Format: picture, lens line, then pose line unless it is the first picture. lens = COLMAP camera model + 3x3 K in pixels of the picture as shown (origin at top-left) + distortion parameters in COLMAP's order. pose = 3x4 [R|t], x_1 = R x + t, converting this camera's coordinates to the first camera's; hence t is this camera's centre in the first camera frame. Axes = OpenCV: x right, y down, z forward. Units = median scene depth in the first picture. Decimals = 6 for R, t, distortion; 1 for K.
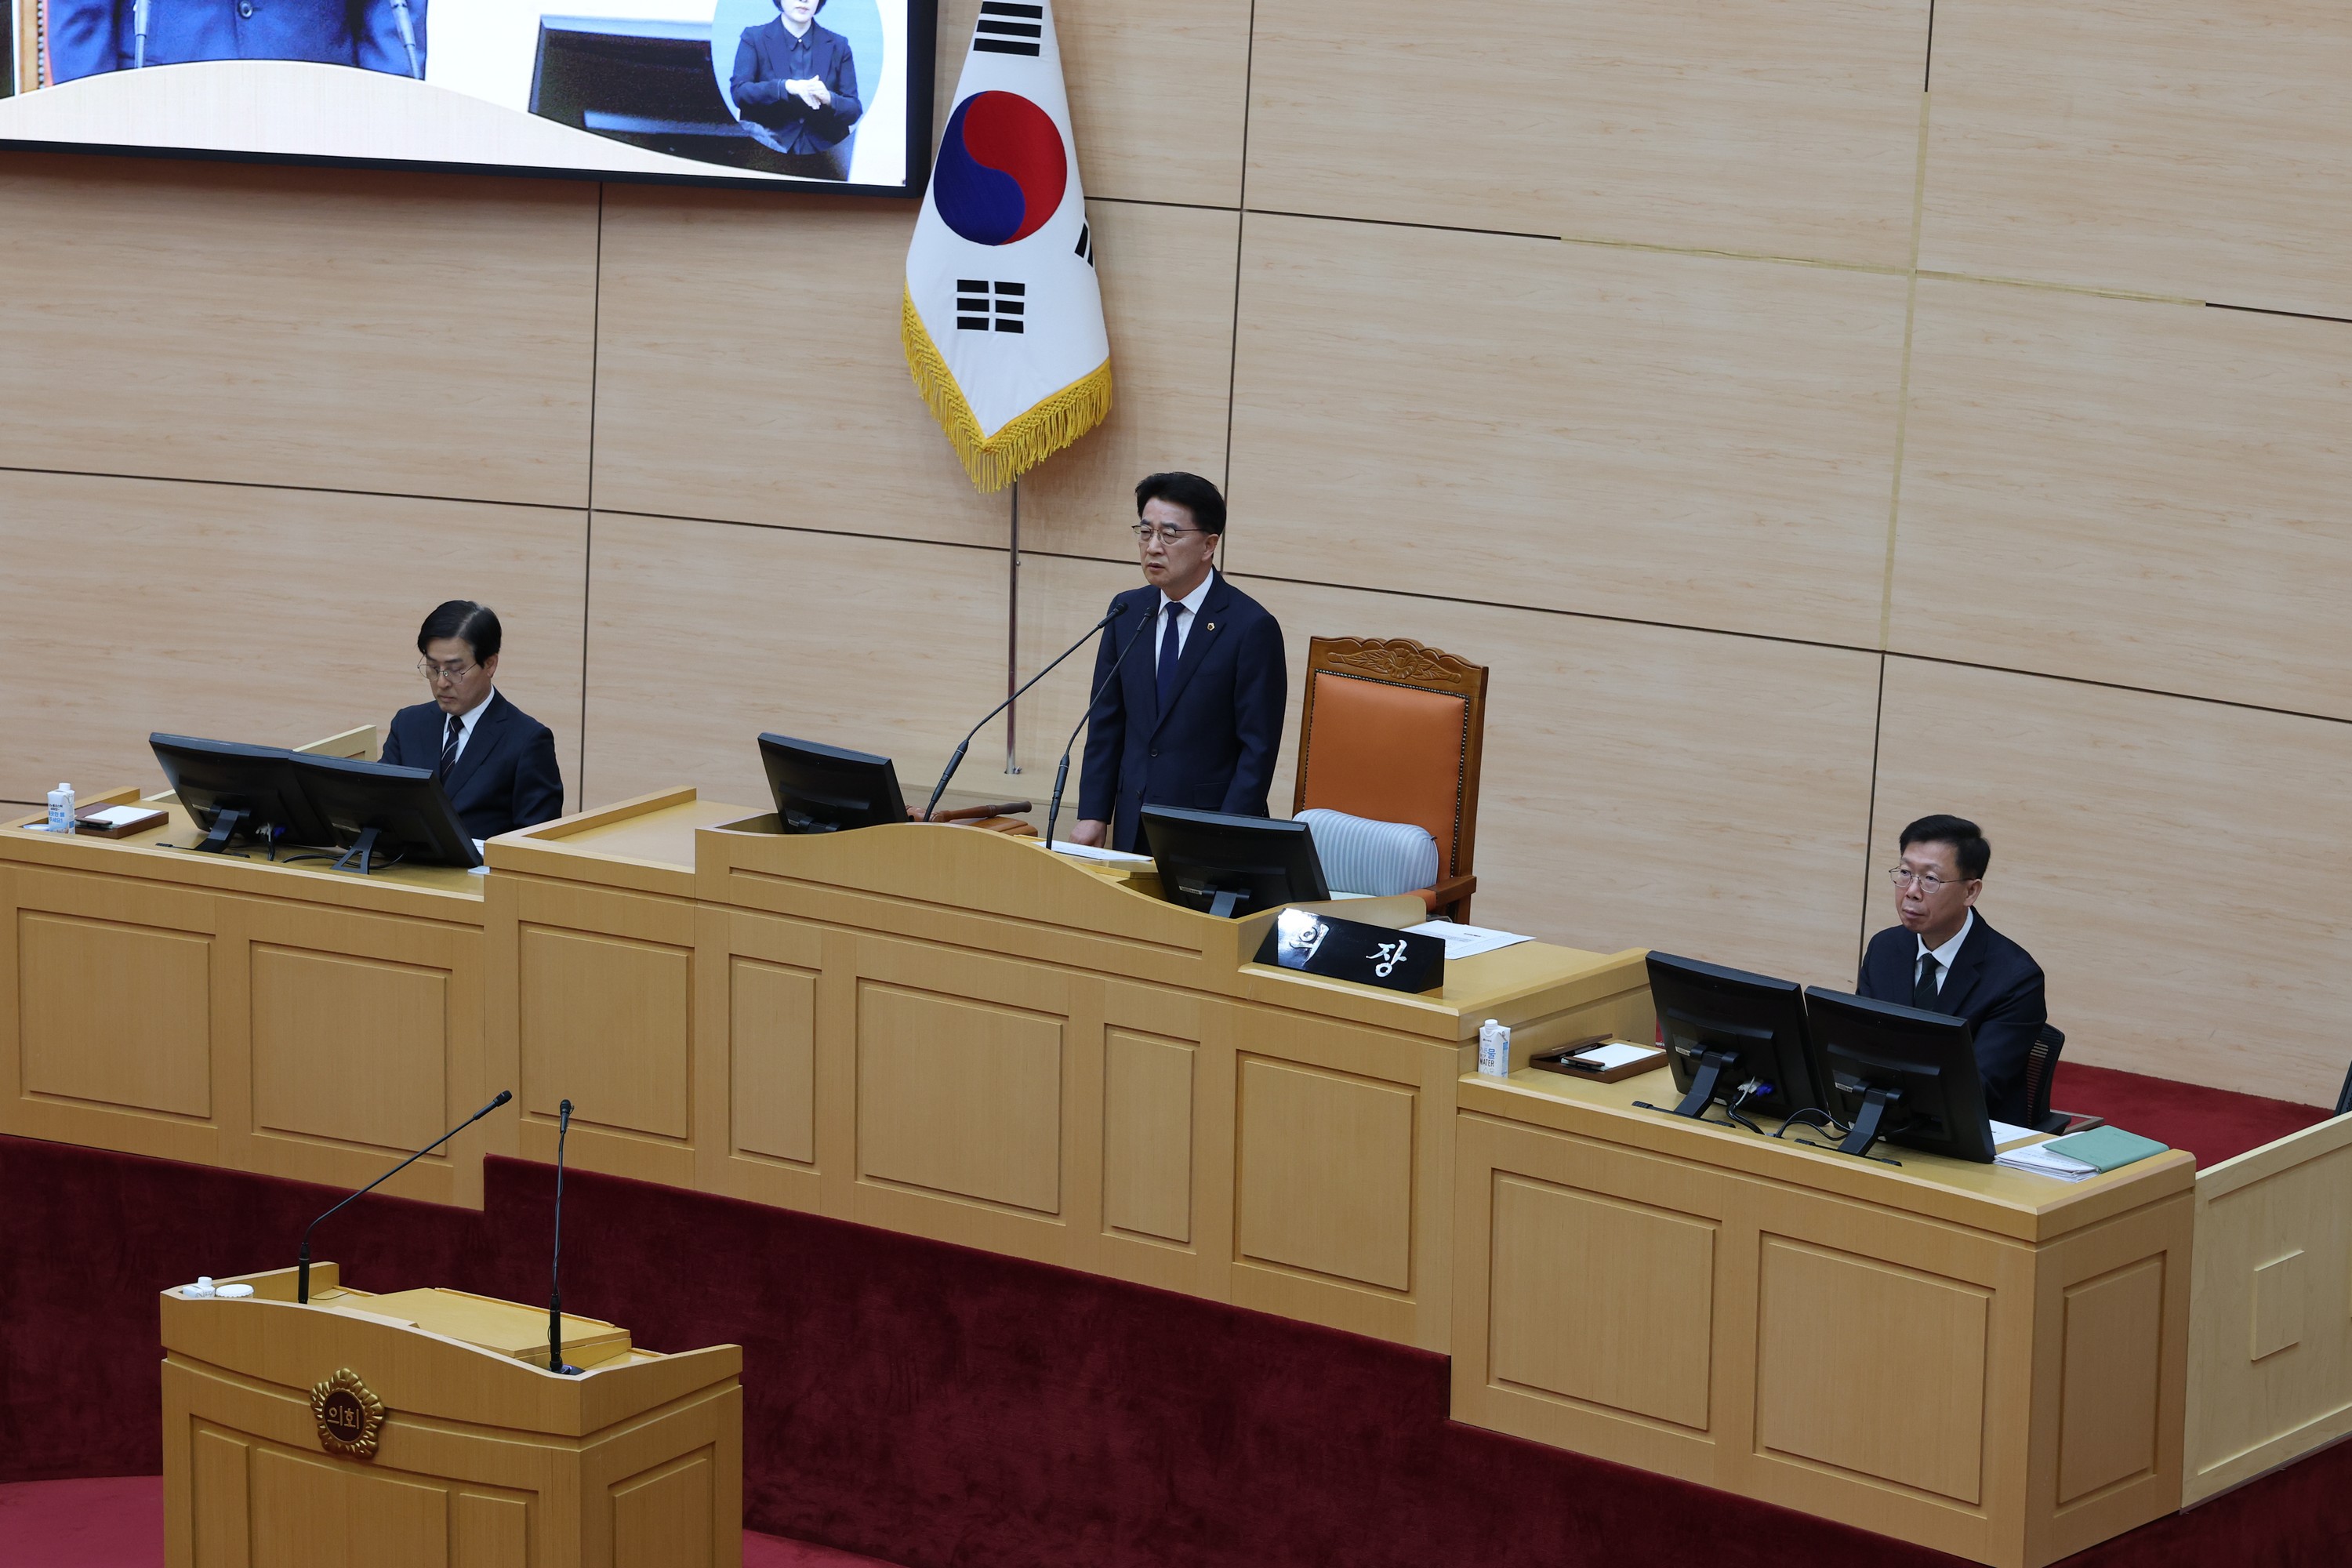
lens RADIAL K [[7149.1, 0, 1175.1], [0, 7149.1, 784.0], [0, 0, 1]] dist [-0.140715, 0.000000]
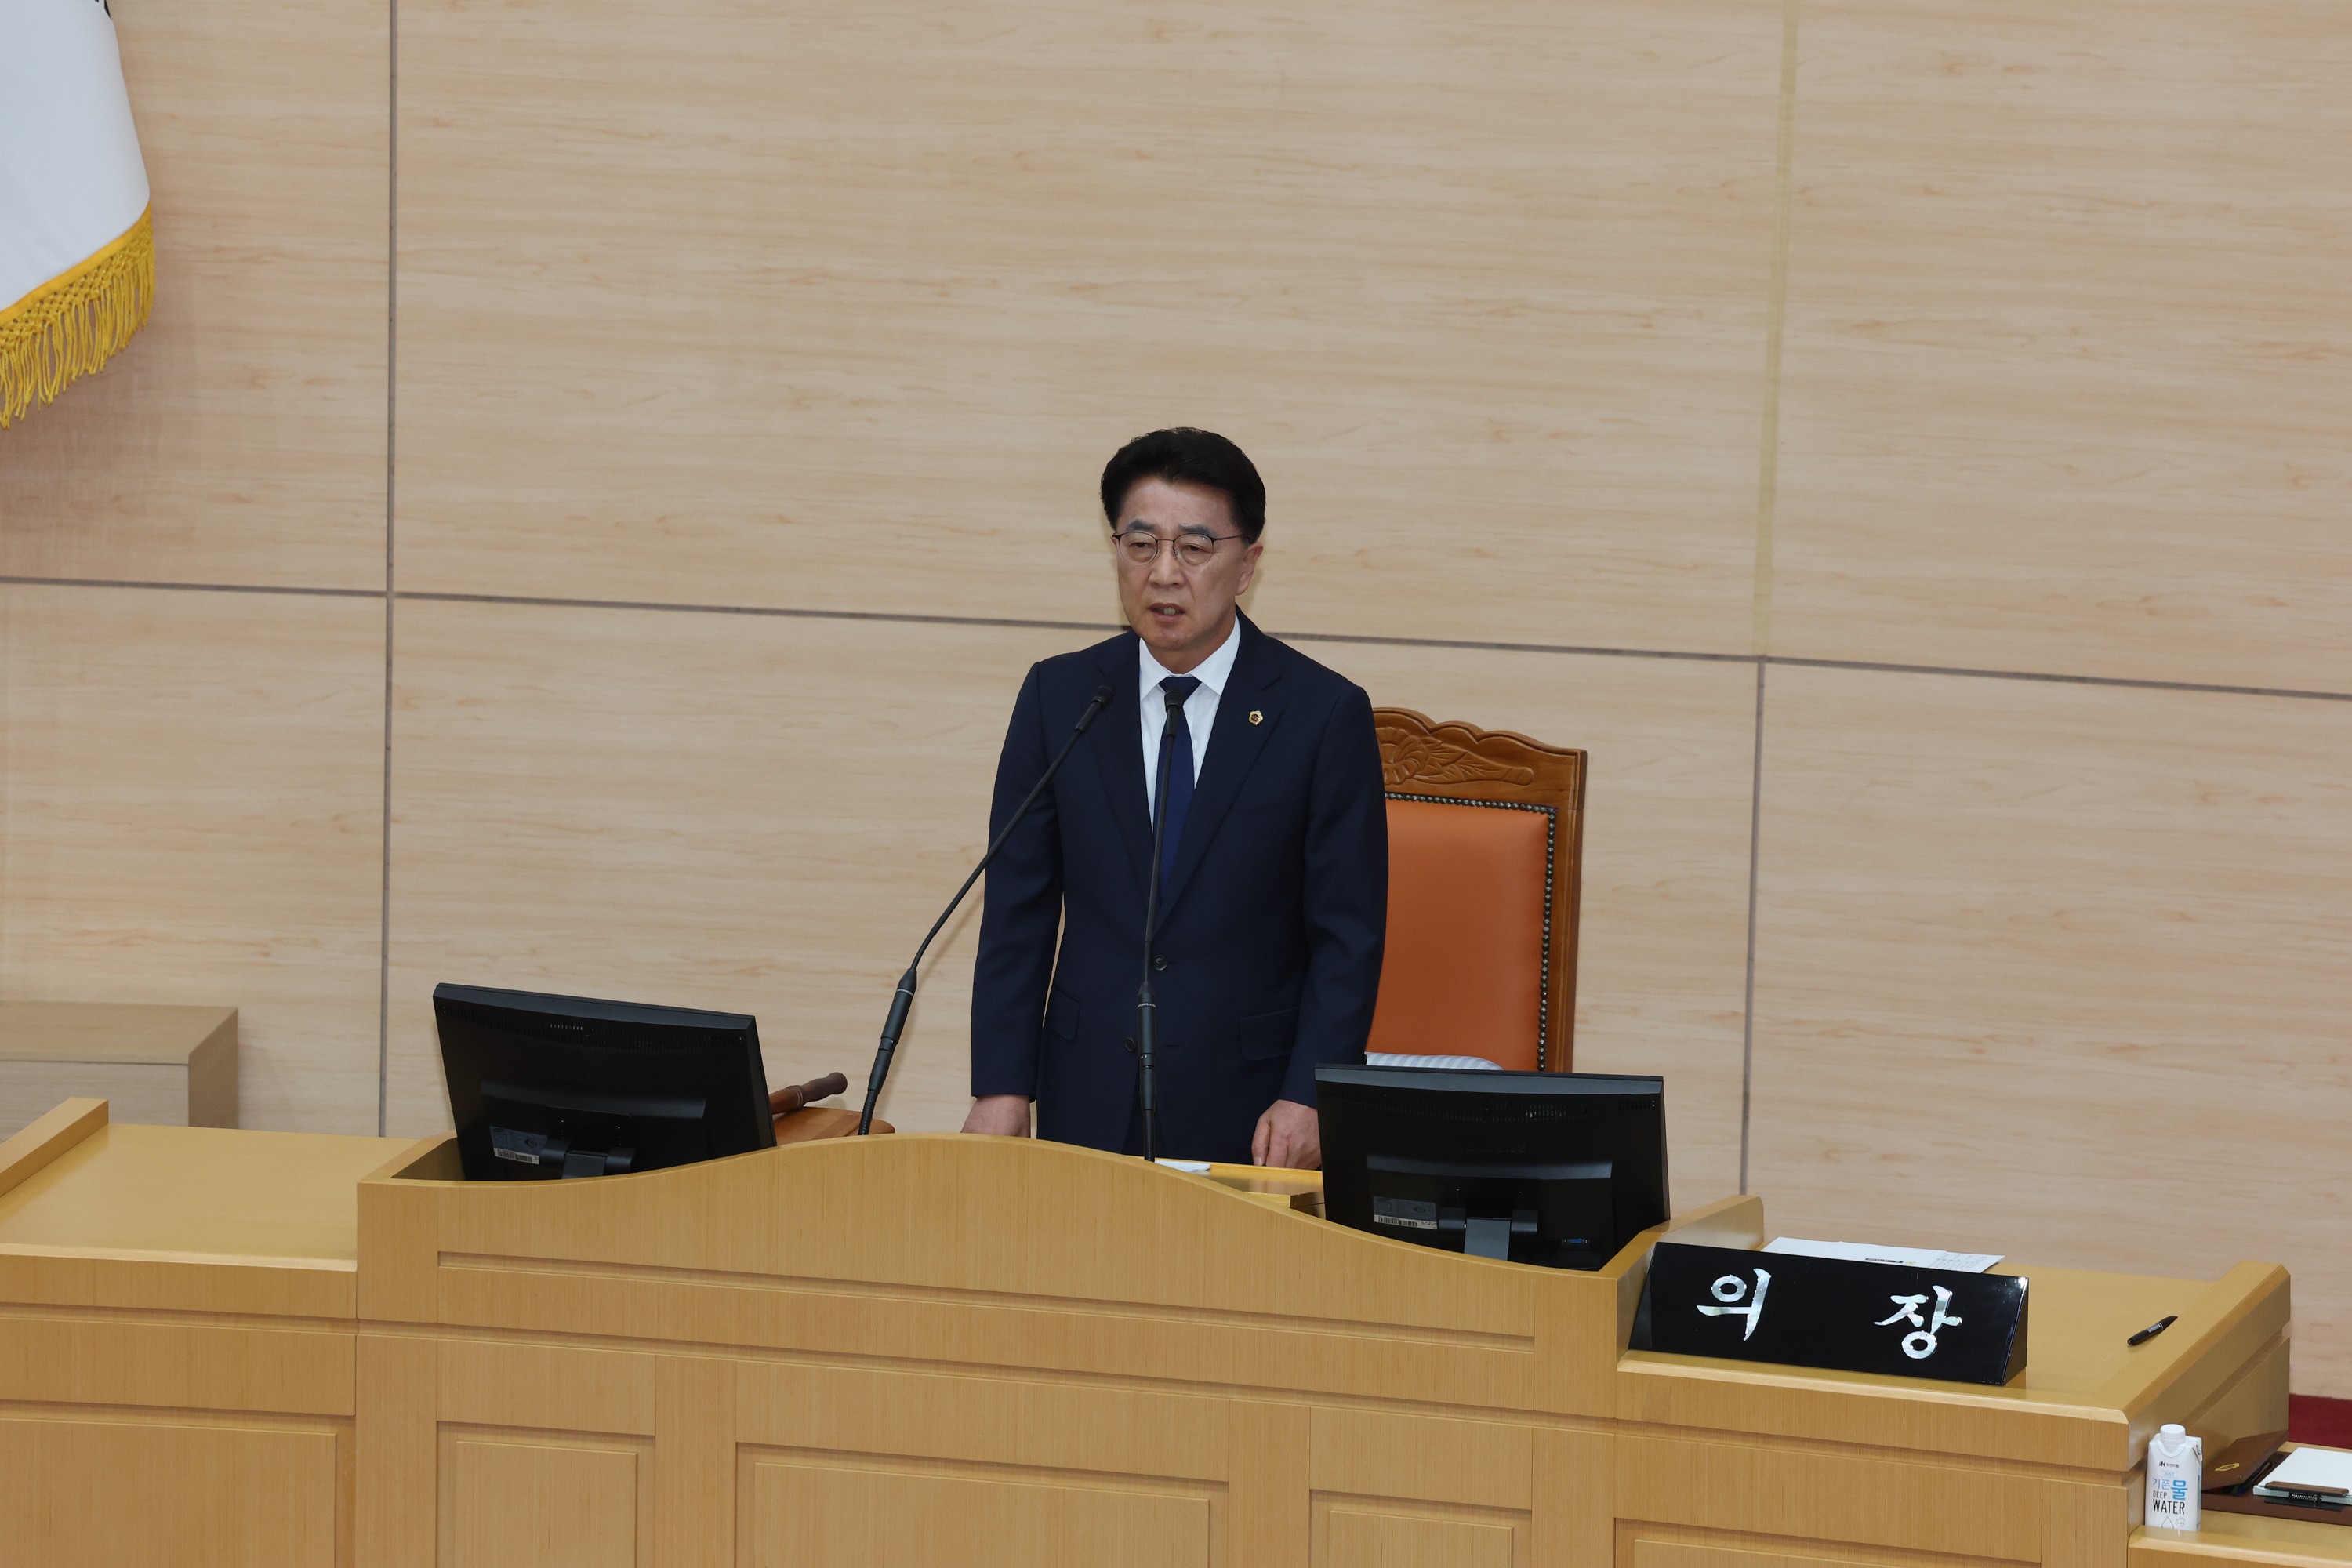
lens RADIAL K [[12764.4, 0, 1180.5], [0, 12764.4, 803.2], [0, 0, 1]] dist [1.553382, 0.000000]
pose [[0.941343, -0.075347, 0.328932, -0.272022], [0.074086, 0.997117, 0.016385, -0.027549], [-0.329218, 0.008945, 0.944212, 0.096190]]
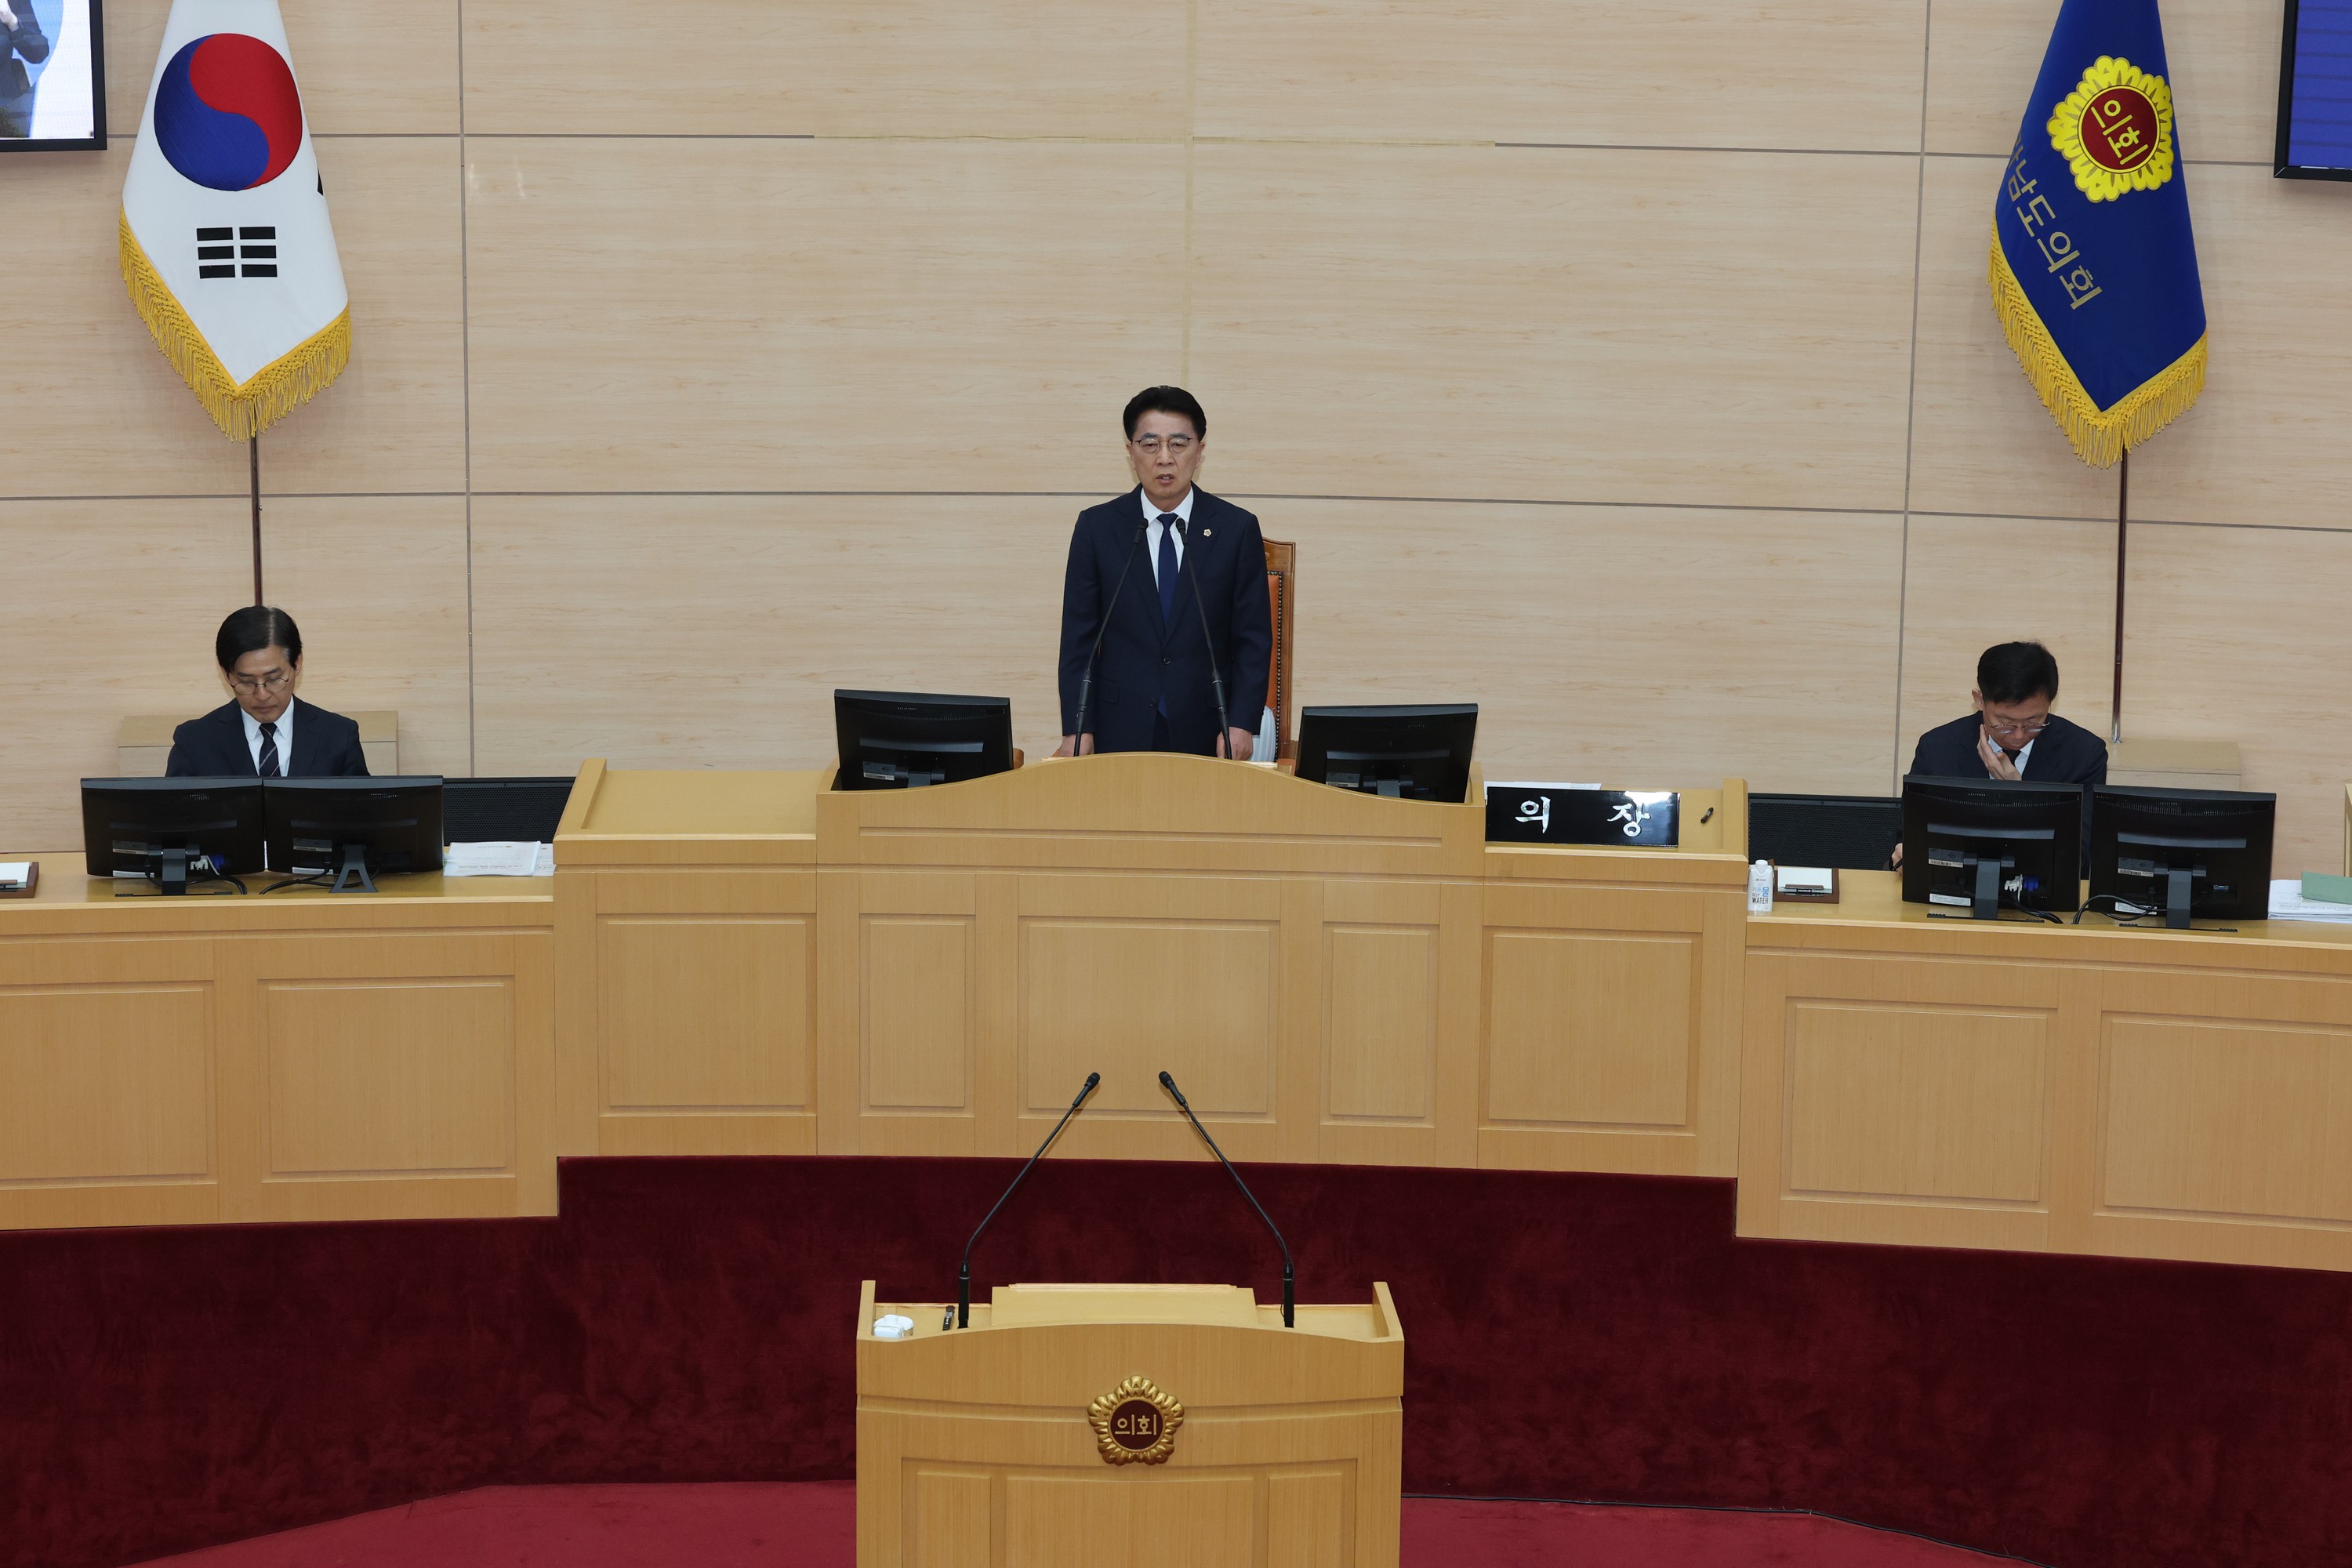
lens RADIAL K [[6277.5, 0, 1197.1], [0, 6277.5, 797.3], [0, 0, 1]] dist [0.115714, 0.000000]
pose [[0.831870, -0.139290, 0.537206, -0.428131], [0.116236, 0.990251, 0.076765, -0.047135], [-0.542662, -0.001415, 0.839950, 0.206879]]
